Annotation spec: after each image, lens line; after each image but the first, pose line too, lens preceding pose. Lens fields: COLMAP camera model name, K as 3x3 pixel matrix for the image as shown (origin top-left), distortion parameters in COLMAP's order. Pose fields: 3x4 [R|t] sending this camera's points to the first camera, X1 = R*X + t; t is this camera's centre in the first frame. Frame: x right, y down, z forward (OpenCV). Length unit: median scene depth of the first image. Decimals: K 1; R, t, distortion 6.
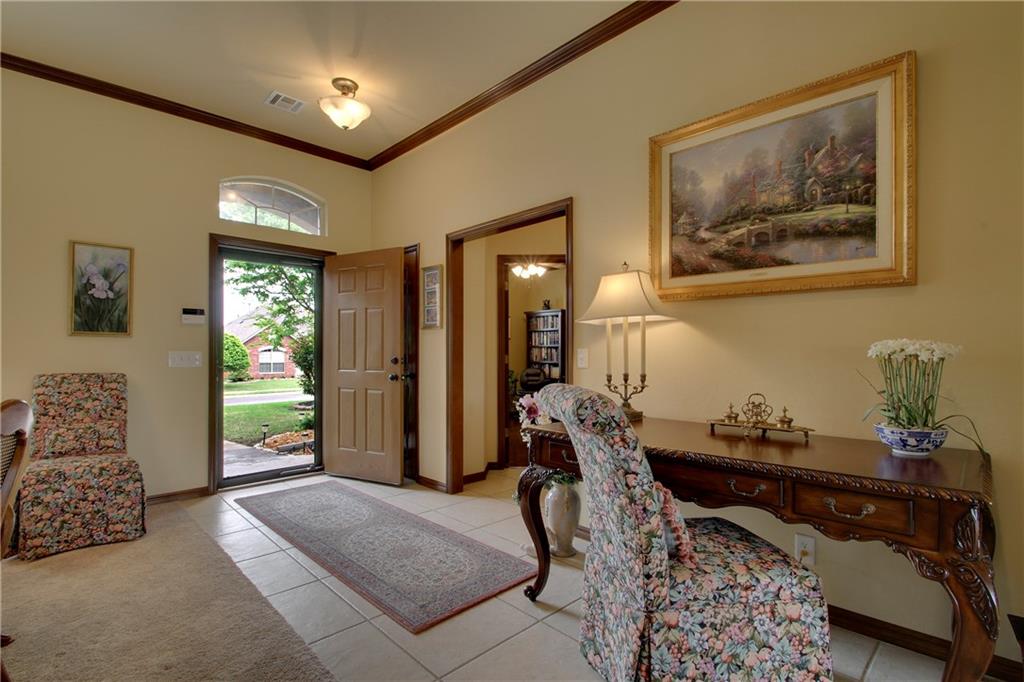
lens RADIAL K [[484.0, 0, 510.1], [0, 484.0, 340.9], [0, 0, 1]] dist [-0.000511, -0.005418]
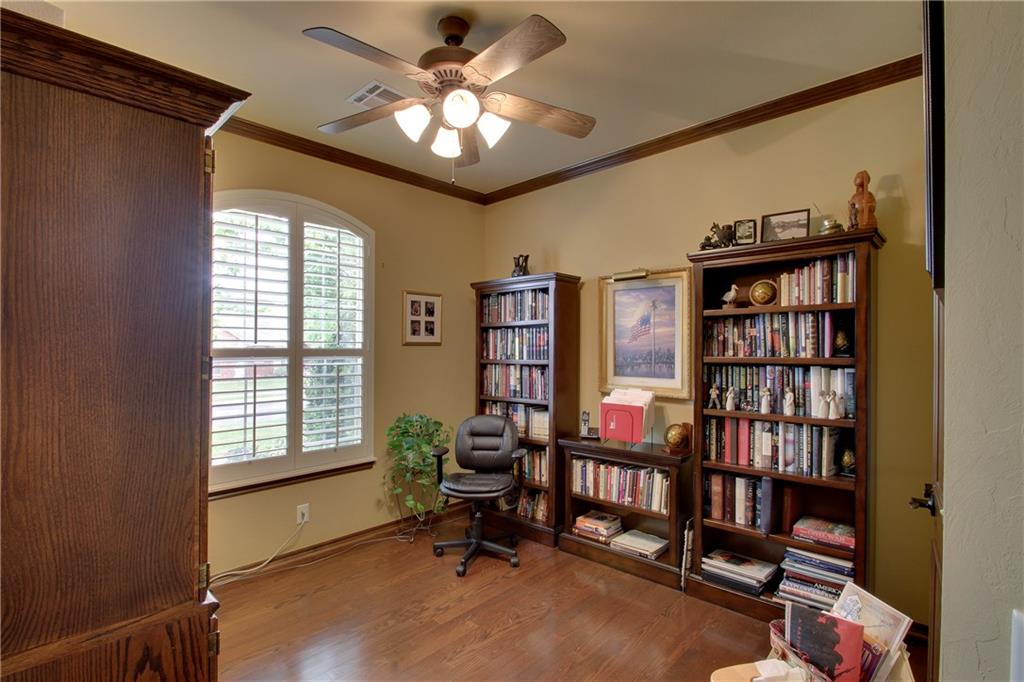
lens RADIAL K [[484.0, 0, 515.1], [0, 484.0, 348.3], [0, 0, 1]] dist [-0.000511, -0.005418]
pose [[0.999730, 0.002469, 0.023124, 0.060992], [-0.002916, 0.999809, 0.019306, -0.009681], [-0.023072, -0.019368, 0.999546, 0.578390]]
